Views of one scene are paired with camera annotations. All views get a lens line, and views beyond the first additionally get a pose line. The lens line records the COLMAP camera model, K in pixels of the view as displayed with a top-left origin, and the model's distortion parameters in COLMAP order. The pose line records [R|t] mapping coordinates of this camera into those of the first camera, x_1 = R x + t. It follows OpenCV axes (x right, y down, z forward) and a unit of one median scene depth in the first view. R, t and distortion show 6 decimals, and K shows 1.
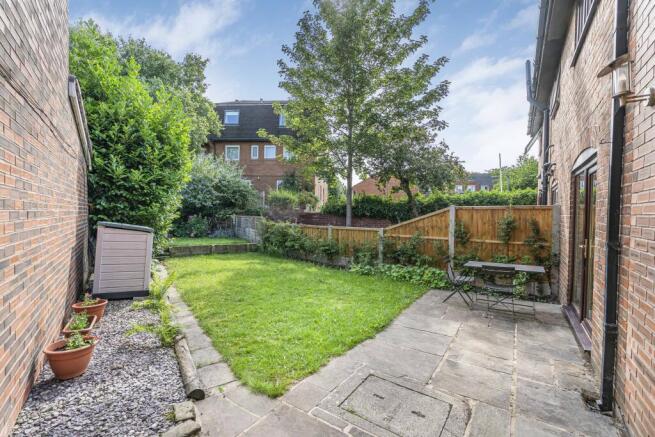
lens RADIAL K [[299.7, 0, 323.8], [0, 299.7, 219.0], [0, 0, 1]] dist [-0.007310, 0.001807]
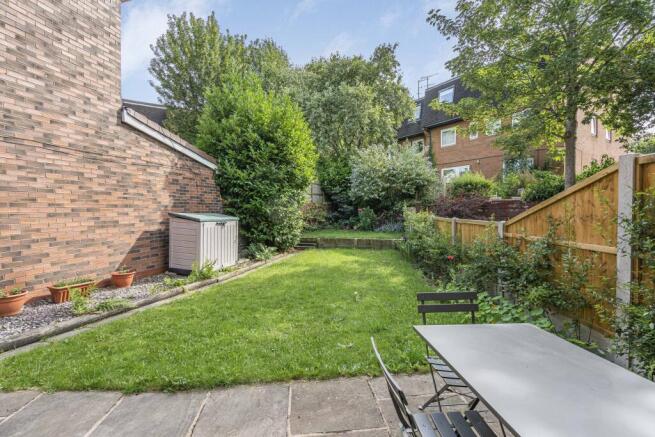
lens RADIAL K [[299.7, 0, 327.1], [0, 299.7, 217.4], [0, 0, 1]] dist [-0.007310, 0.001807]
pose [[0.614569, -0.005533, -0.788844, 0.355470], [0.010837, 0.999940, 0.001430, 0.018949], [0.788789, -0.009427, 0.614592, 0.383323]]
